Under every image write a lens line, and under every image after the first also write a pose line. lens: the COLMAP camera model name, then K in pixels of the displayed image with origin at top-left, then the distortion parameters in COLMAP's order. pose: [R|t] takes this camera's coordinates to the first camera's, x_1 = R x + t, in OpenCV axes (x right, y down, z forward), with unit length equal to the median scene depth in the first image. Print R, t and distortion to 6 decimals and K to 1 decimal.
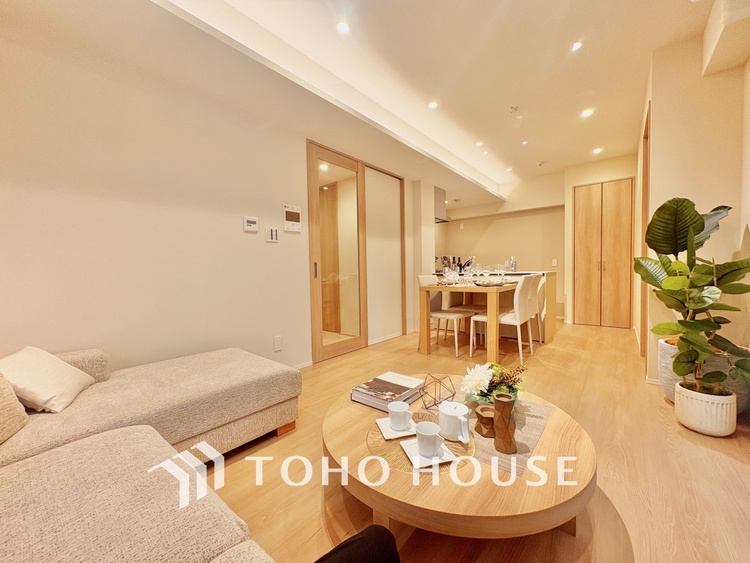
lens RADIAL K [[298.6, 0, 375.0], [0, 298.6, 281.5], [0, 0, 1]] dist [0.000119, 0.000159]
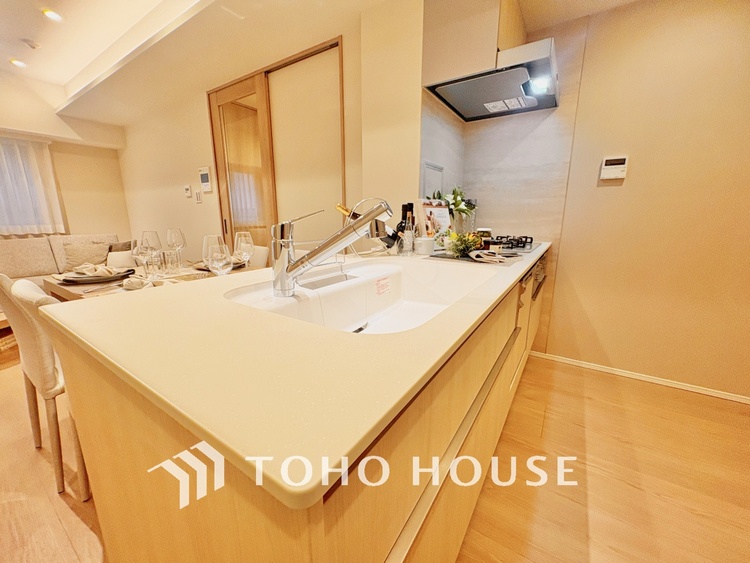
lens RADIAL K [[298.6, 0, 375.0], [0, 298.6, 281.5], [0, 0, 1]] dist [0.000119, 0.000159]
pose [[0.101452, 0.227226, -0.968543, 0.829131], [-0.039280, 0.973722, 0.224326, -0.096778], [0.994065, 0.015286, 0.107712, 1.292346]]
